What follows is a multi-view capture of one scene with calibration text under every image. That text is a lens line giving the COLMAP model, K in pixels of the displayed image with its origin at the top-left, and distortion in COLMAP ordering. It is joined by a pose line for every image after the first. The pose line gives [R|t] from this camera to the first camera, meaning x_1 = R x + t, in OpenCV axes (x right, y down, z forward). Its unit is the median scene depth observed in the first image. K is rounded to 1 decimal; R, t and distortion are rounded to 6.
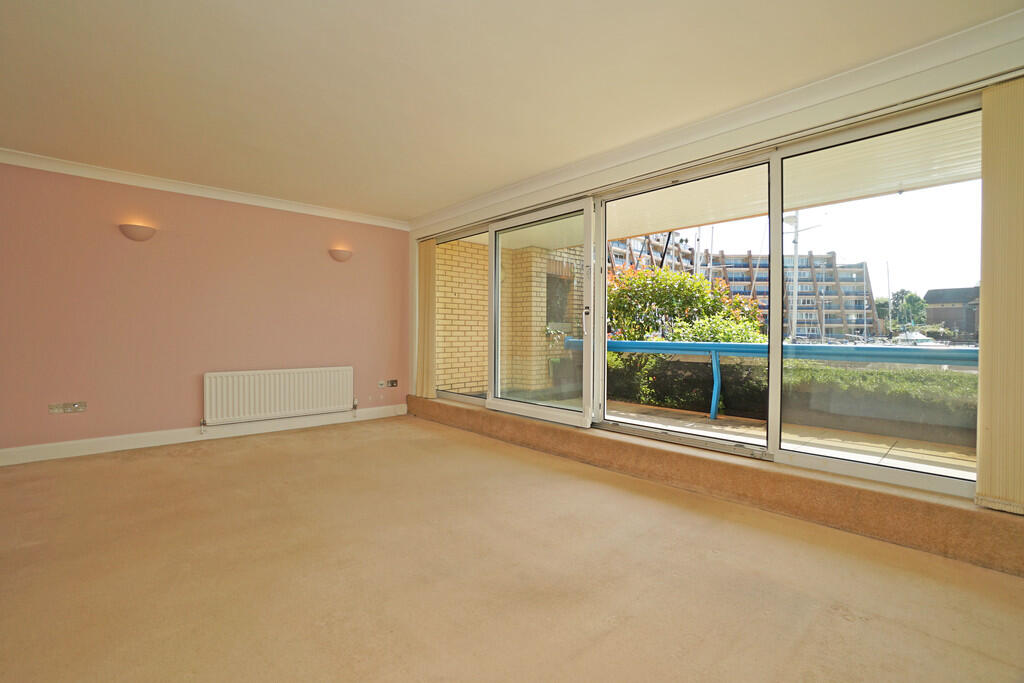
lens RADIAL K [[449.7, 0, 510.0], [0, 449.7, 340.0], [0, 0, 1]] dist [-0.043083, -0.000146]
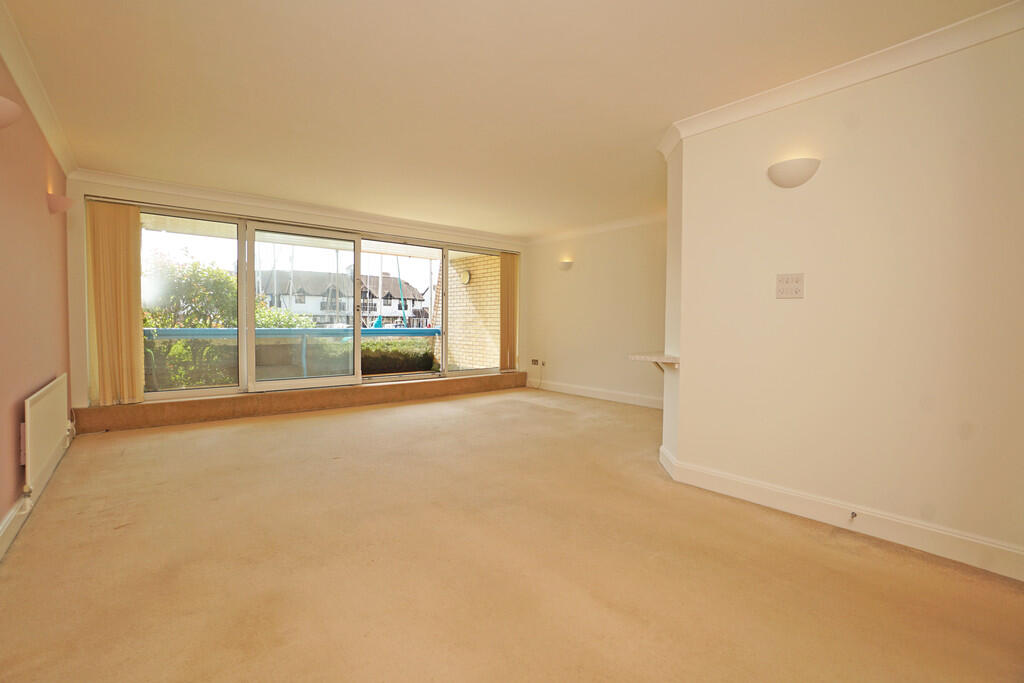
lens RADIAL K [[449.7, 0, 507.8], [0, 449.7, 340.2], [0, 0, 1]] dist [-0.043083, -0.000146]
pose [[0.056066, -0.042605, 0.997518, -0.674640], [0.006445, 0.999084, 0.042310, -0.008924], [-0.998406, 0.004057, 0.056290, 0.207798]]
